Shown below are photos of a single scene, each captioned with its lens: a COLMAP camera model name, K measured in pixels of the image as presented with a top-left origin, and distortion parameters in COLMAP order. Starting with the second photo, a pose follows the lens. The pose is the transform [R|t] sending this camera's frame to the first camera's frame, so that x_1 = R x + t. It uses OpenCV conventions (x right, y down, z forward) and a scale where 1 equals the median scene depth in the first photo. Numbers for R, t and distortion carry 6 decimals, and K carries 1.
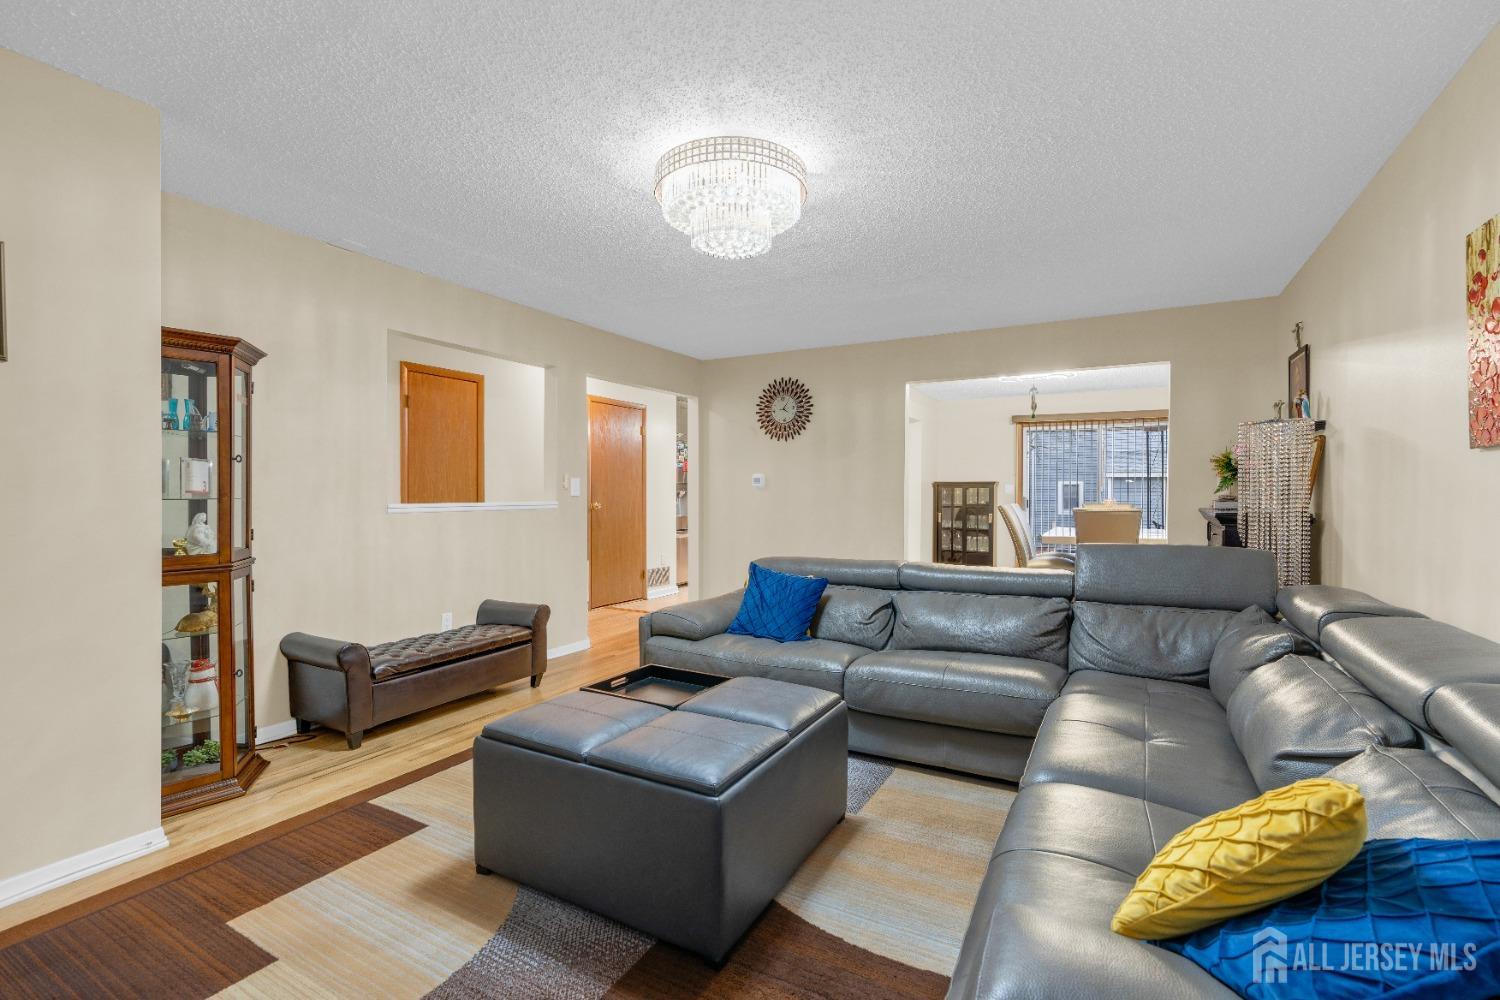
lens RADIAL K [[679.6, 0, 748.6], [0, 679.6, 495.9], [0, 0, 1]] dist [-0.008451, 0.002532]
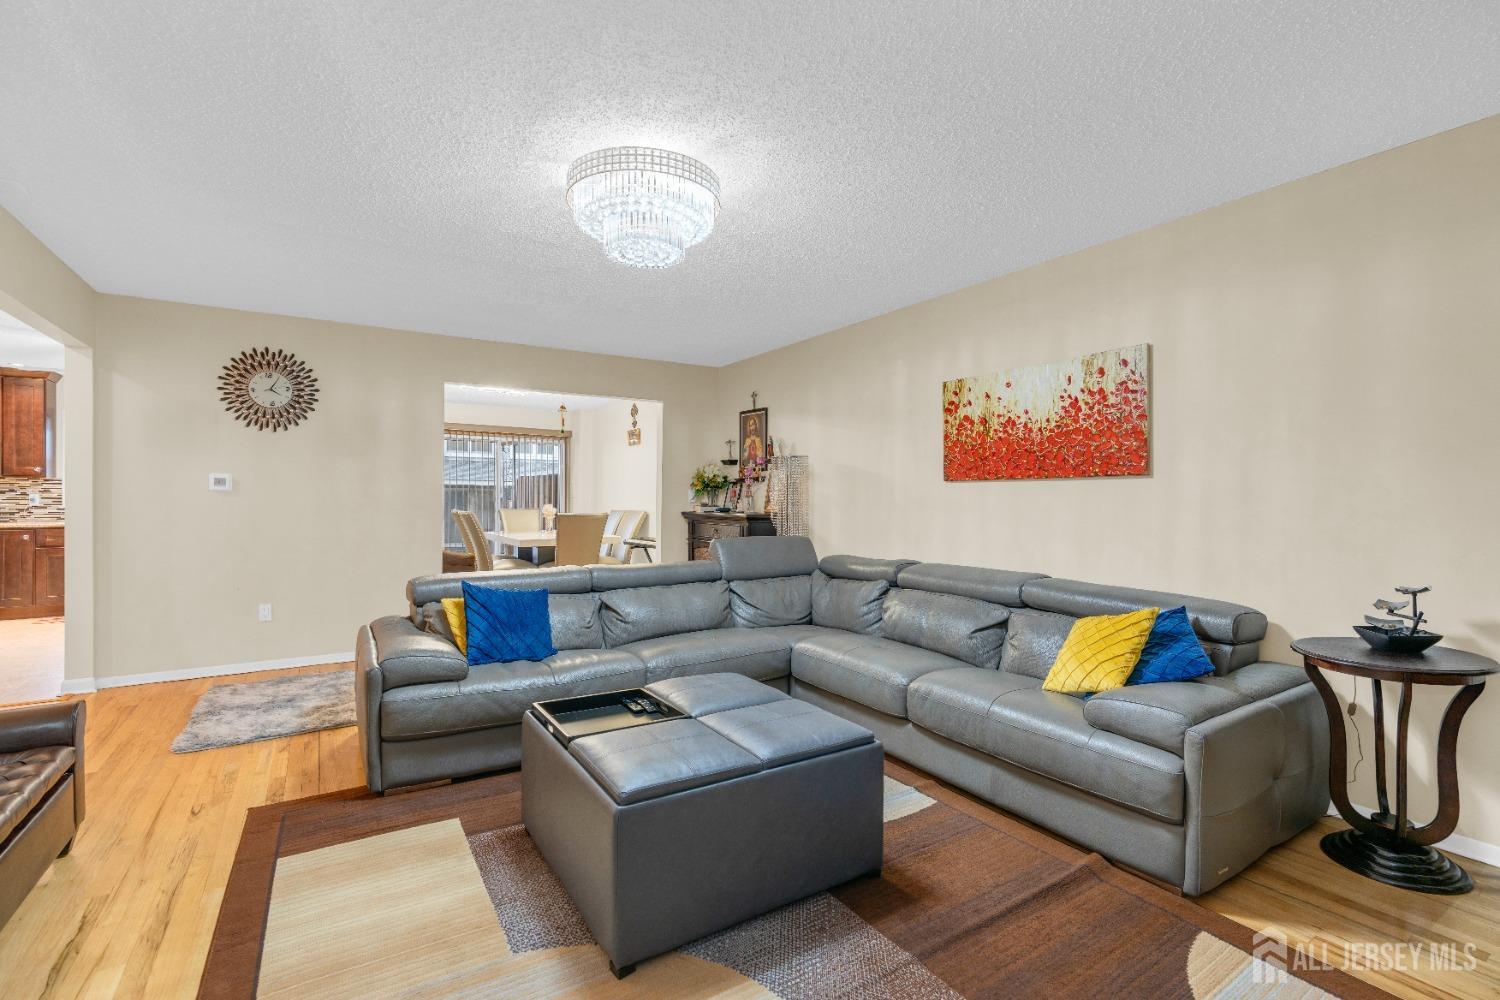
lens RADIAL K [[679.6, 0, 748.0], [0, 679.6, 497.5], [0, 0, 1]] dist [-0.008451, 0.002532]
pose [[0.472250, 0.004061, 0.881455, -0.360254], [0.000440, 0.999988, -0.004843, -0.002560], [-0.881464, 0.002675, 0.472243, 0.169797]]
